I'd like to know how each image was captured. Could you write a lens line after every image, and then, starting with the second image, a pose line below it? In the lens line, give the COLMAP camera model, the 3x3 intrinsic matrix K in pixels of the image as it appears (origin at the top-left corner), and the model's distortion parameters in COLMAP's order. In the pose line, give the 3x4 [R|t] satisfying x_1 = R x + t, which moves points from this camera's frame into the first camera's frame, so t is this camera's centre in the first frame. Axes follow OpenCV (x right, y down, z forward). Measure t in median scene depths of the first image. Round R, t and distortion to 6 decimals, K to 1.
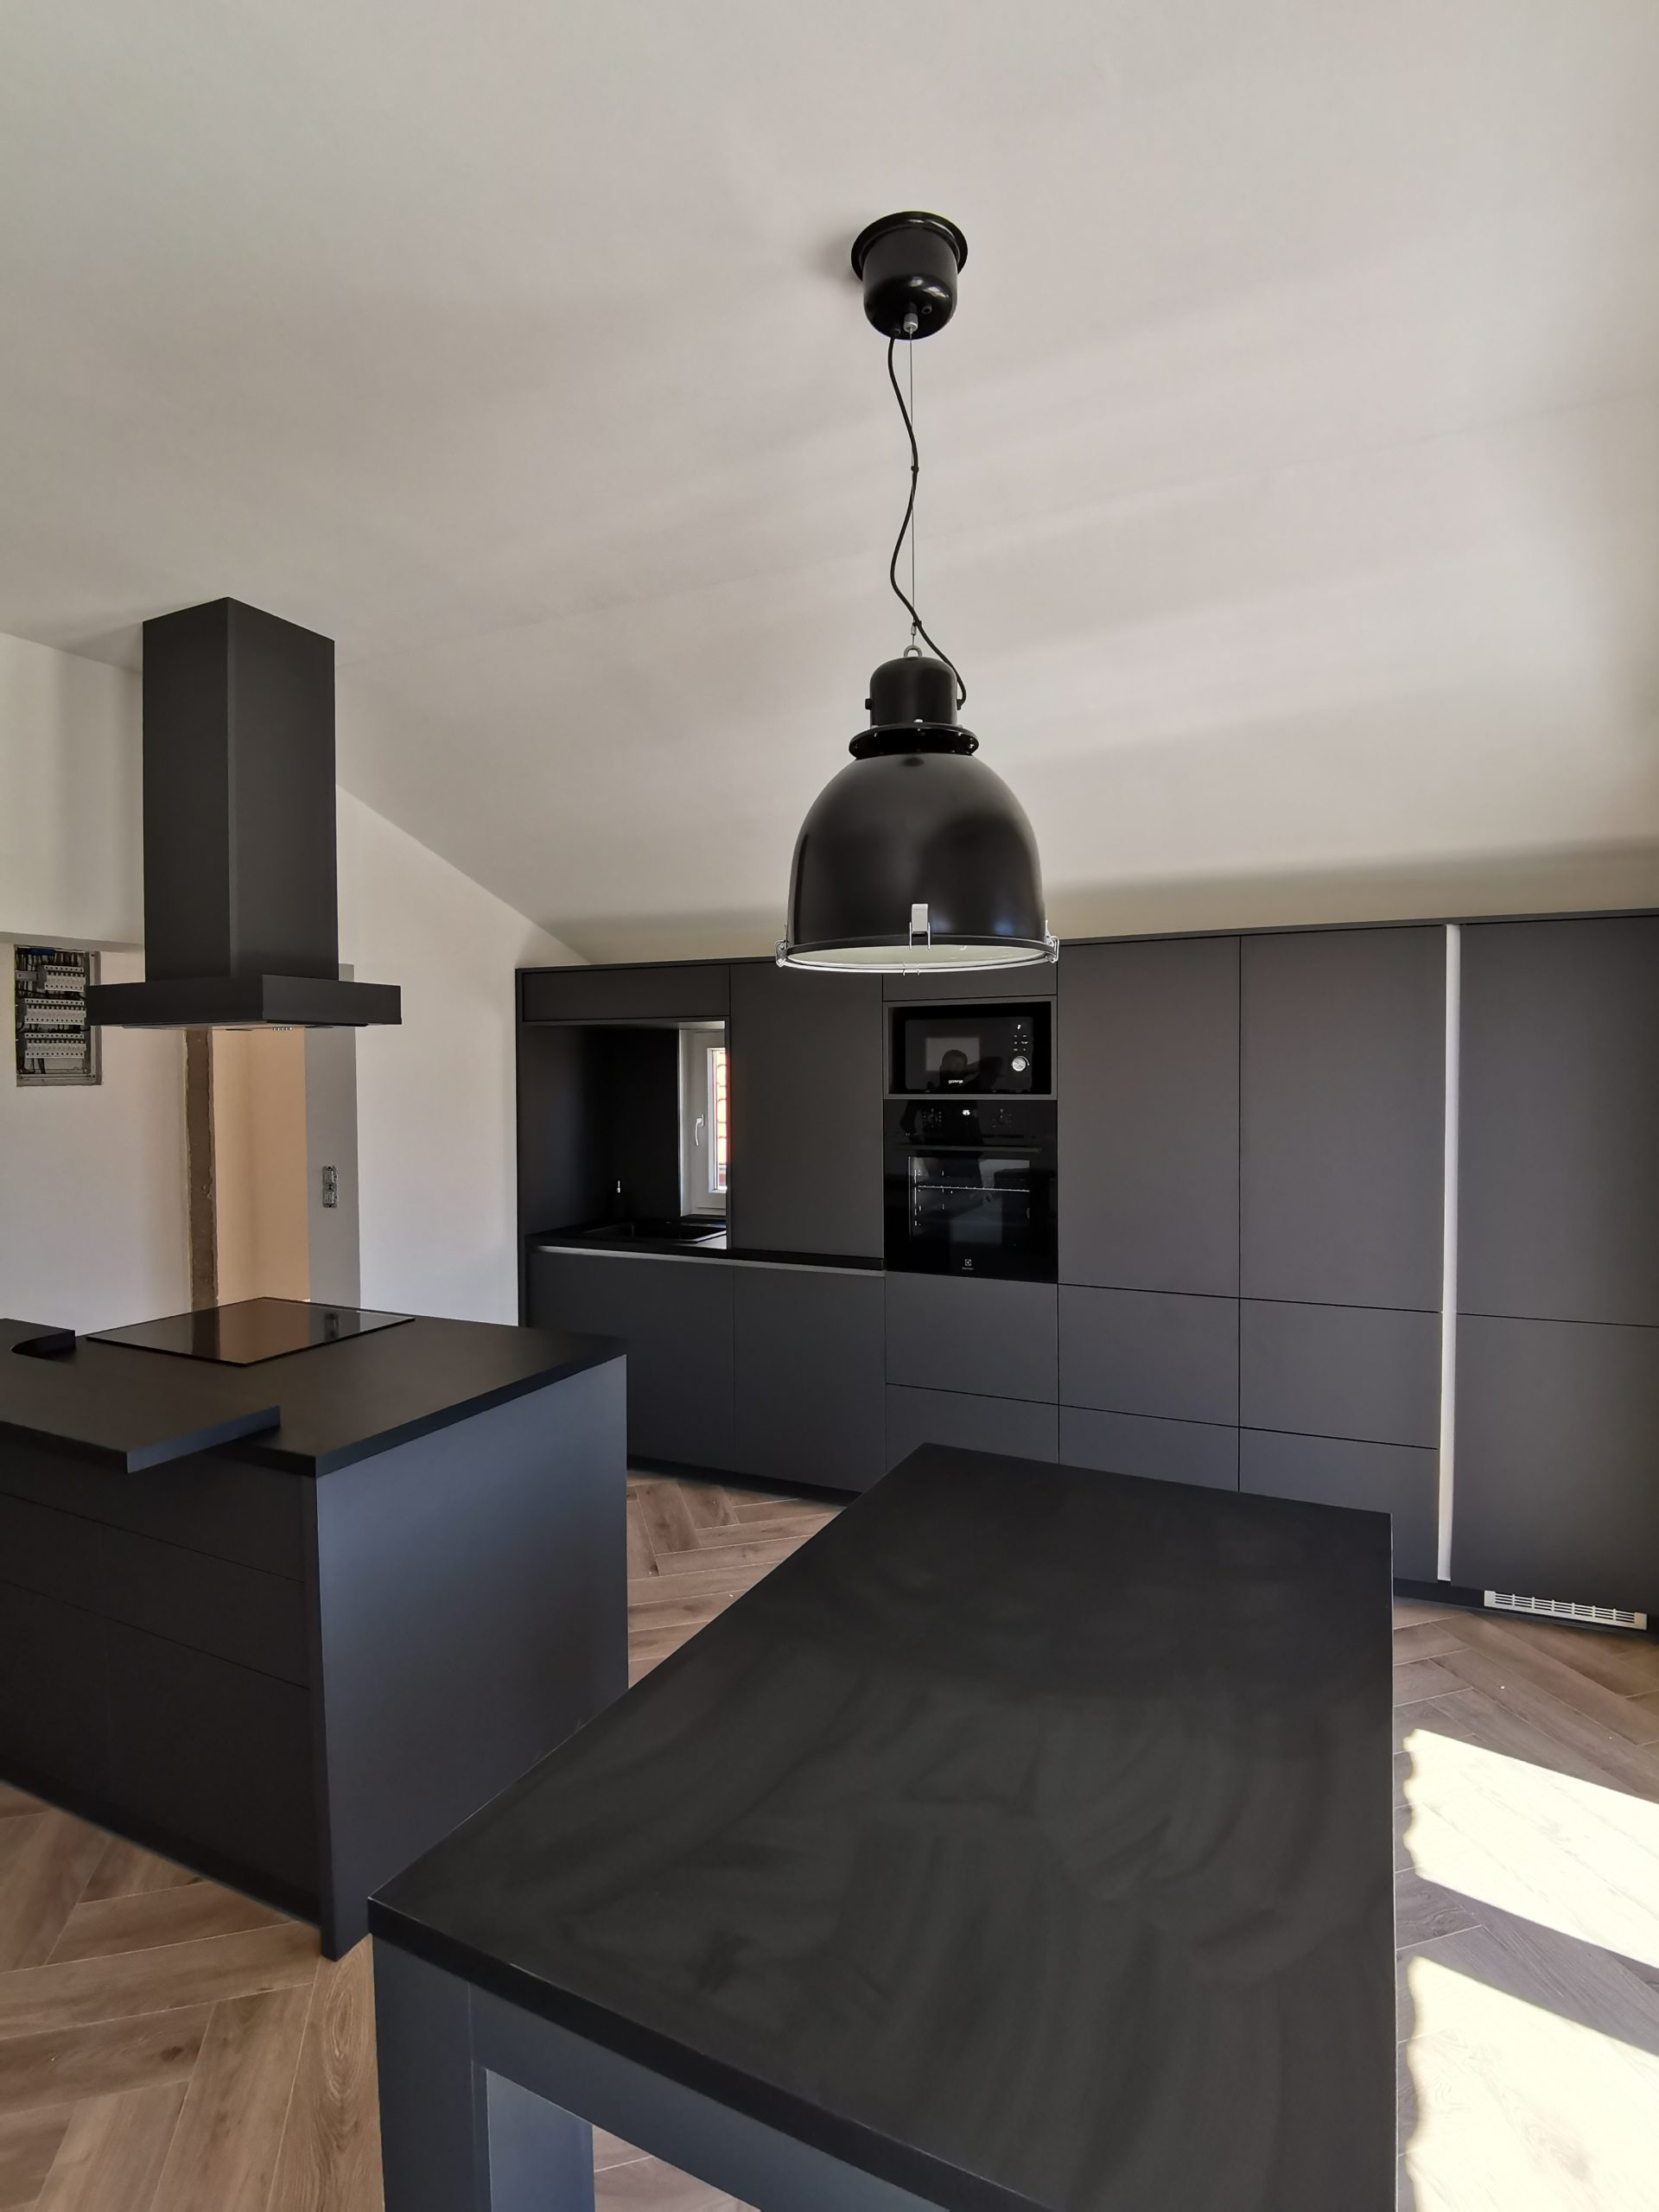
lens RADIAL K [[1123.3, 0, 829.3], [0, 1123.3, 1105.4], [0, 0, 1]] dist [-0.029244, 0.006570]
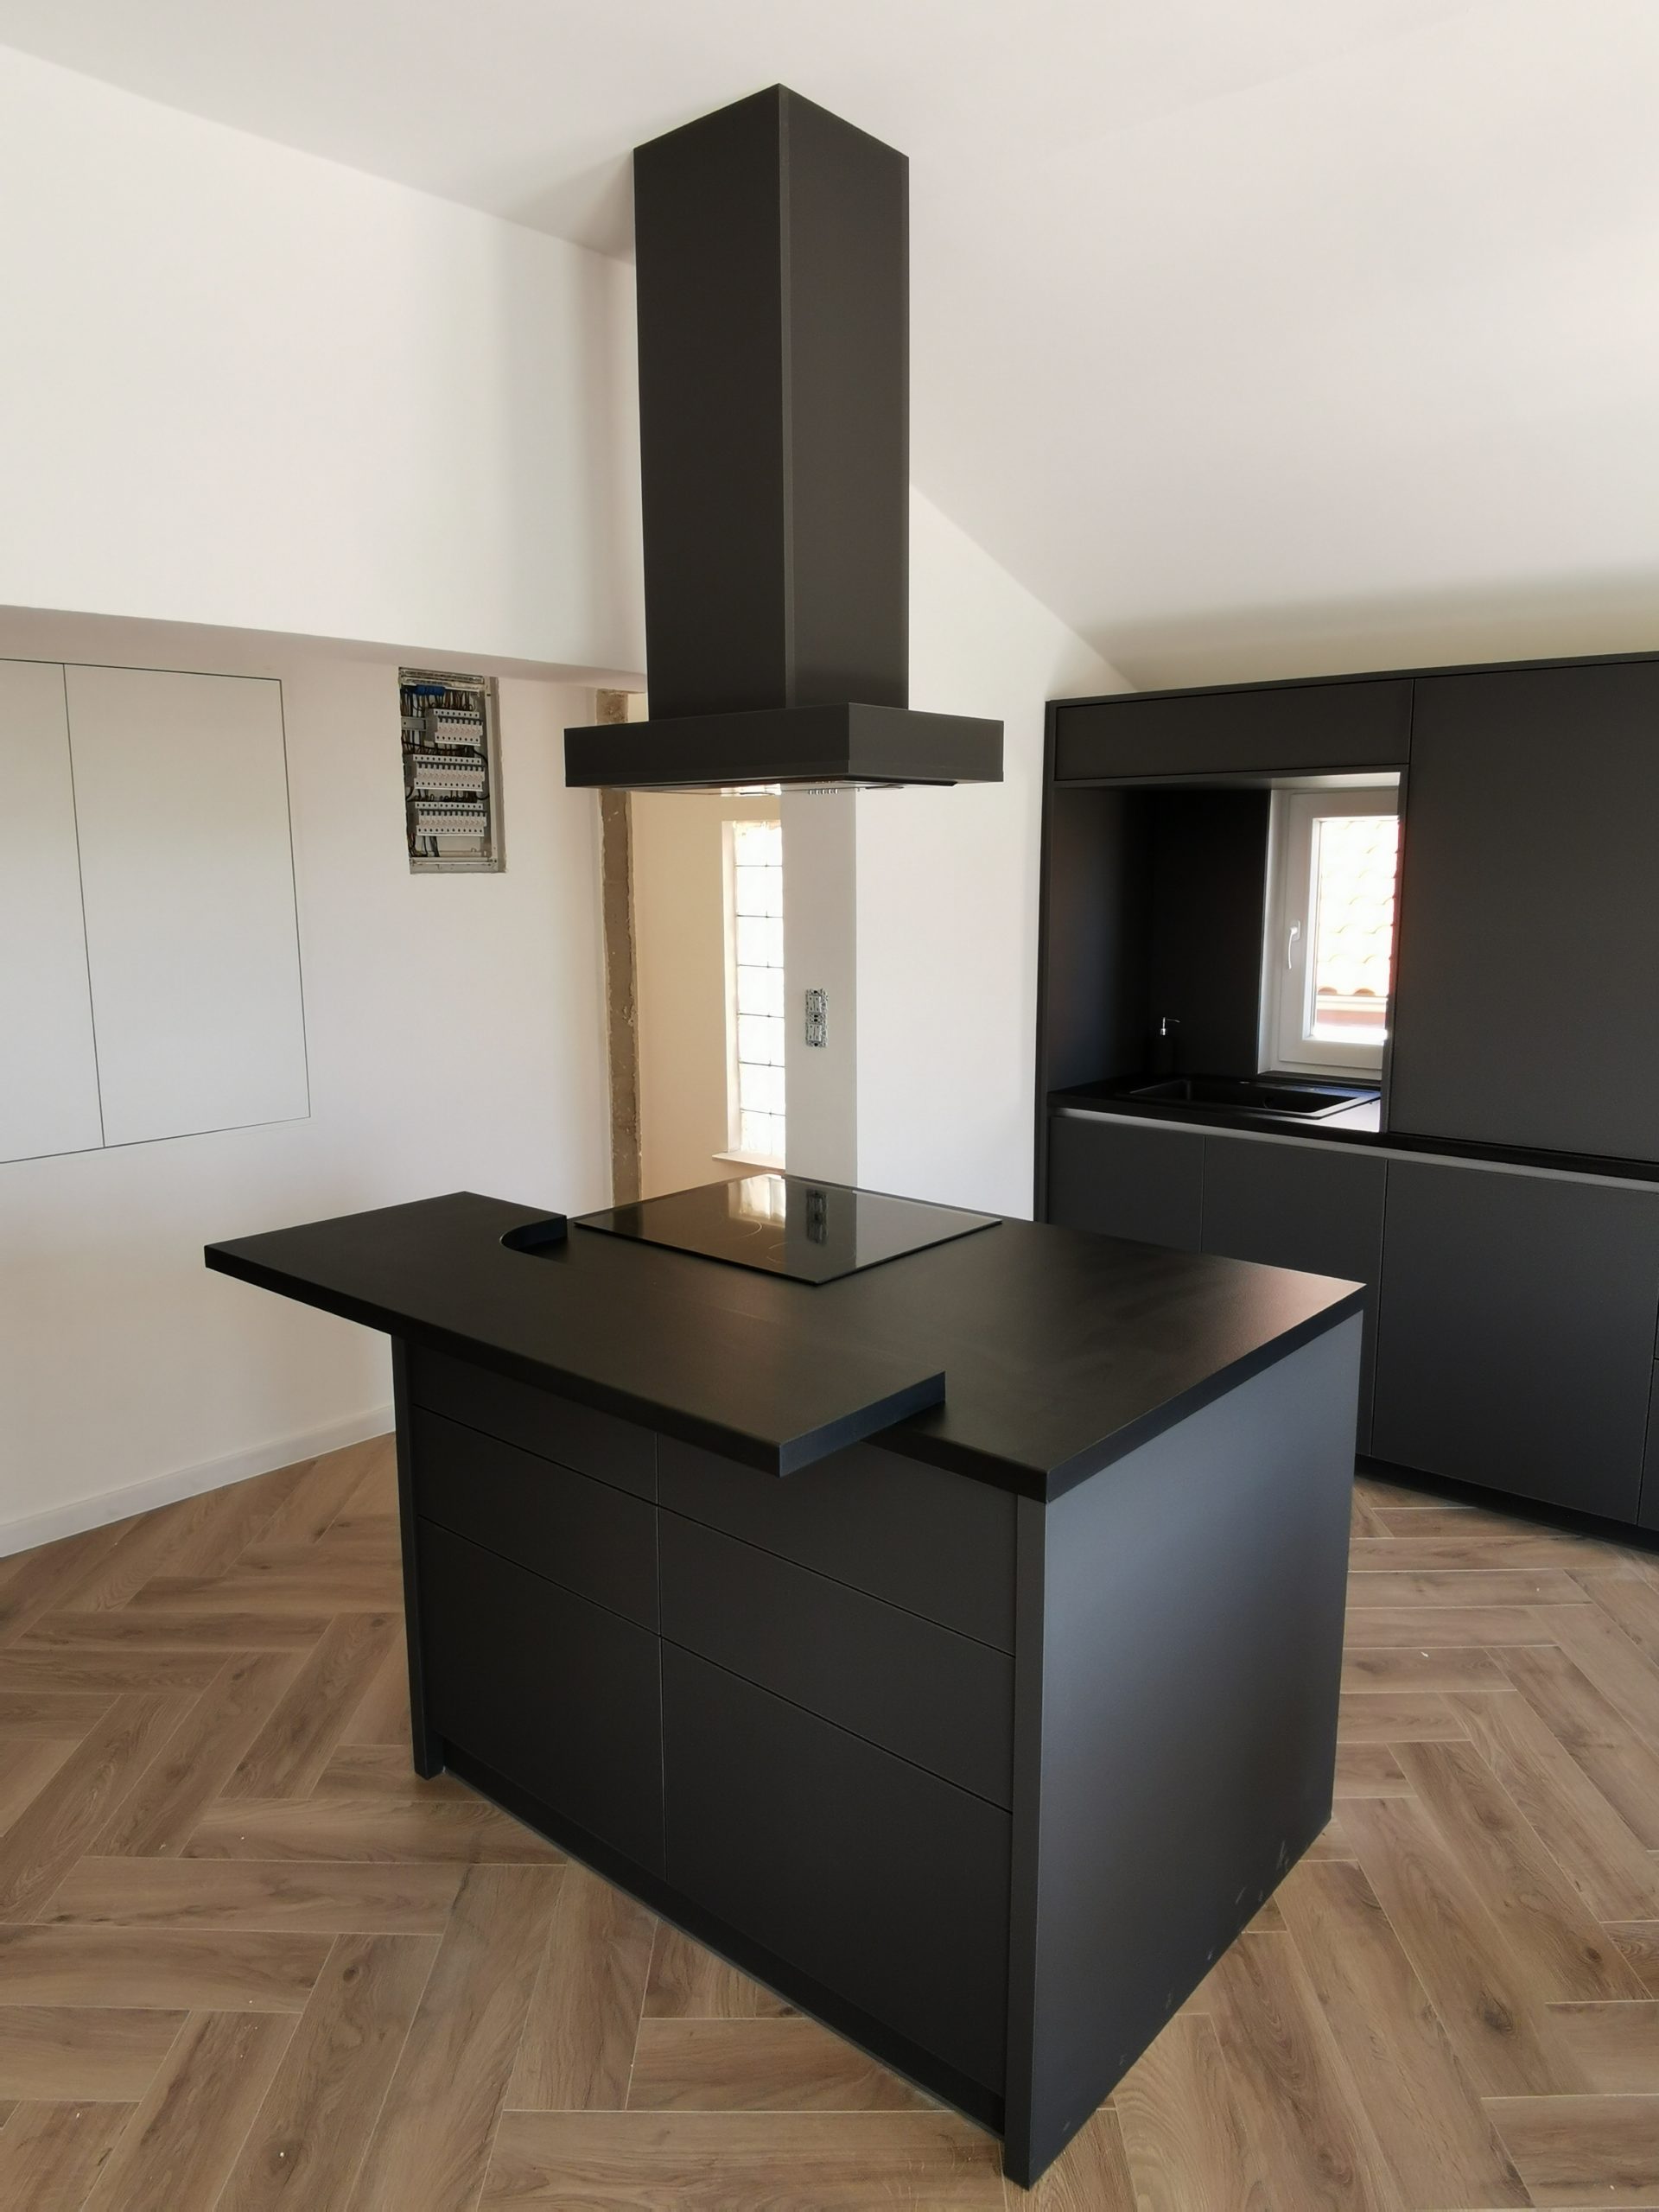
lens RADIAL K [[1484.0, 0, 840.7], [0, 1484.0, 1090.2], [0, 0, 1]] dist [-0.004858, -0.030094]
pose [[0.963856, 0.040679, -0.263301, -0.251143], [-0.007321, 0.991946, 0.126452, -0.001677], [0.266324, -0.119953, 0.956390, 0.138810]]
